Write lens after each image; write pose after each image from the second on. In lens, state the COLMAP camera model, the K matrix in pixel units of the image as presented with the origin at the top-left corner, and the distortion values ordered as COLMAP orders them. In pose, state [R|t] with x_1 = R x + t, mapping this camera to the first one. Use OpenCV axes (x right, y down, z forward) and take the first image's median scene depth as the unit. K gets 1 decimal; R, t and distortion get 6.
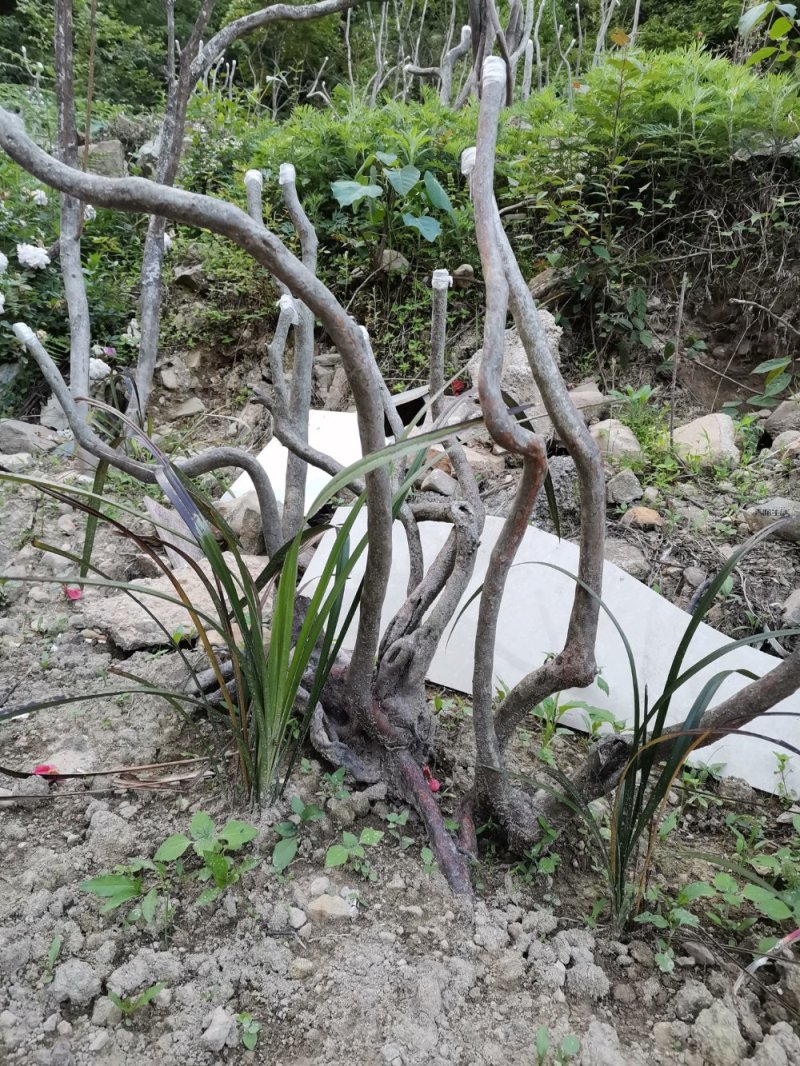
lens RADIAL K [[807.7, 0, 400.0], [0, 807.7, 533.0], [0, 0, 1]] dist [0.117532, -0.169698]
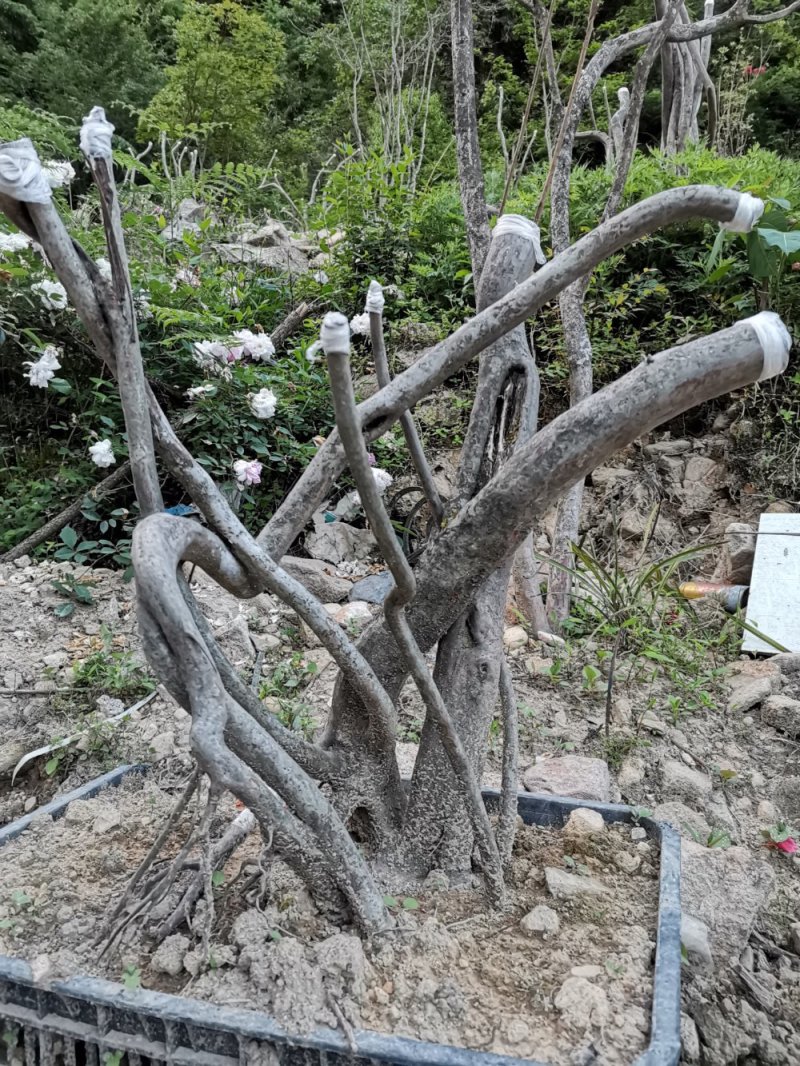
lens RADIAL K [[807.7, 0, 400.0], [0, 807.7, 533.0], [0, 0, 1]] dist [0.117532, -0.169698]
pose [[0.984051, -0.078363, 0.159695, -0.568225], [0.093888, 0.991313, -0.092104, -0.094370], [-0.151091, 0.105628, 0.982860, 0.299943]]
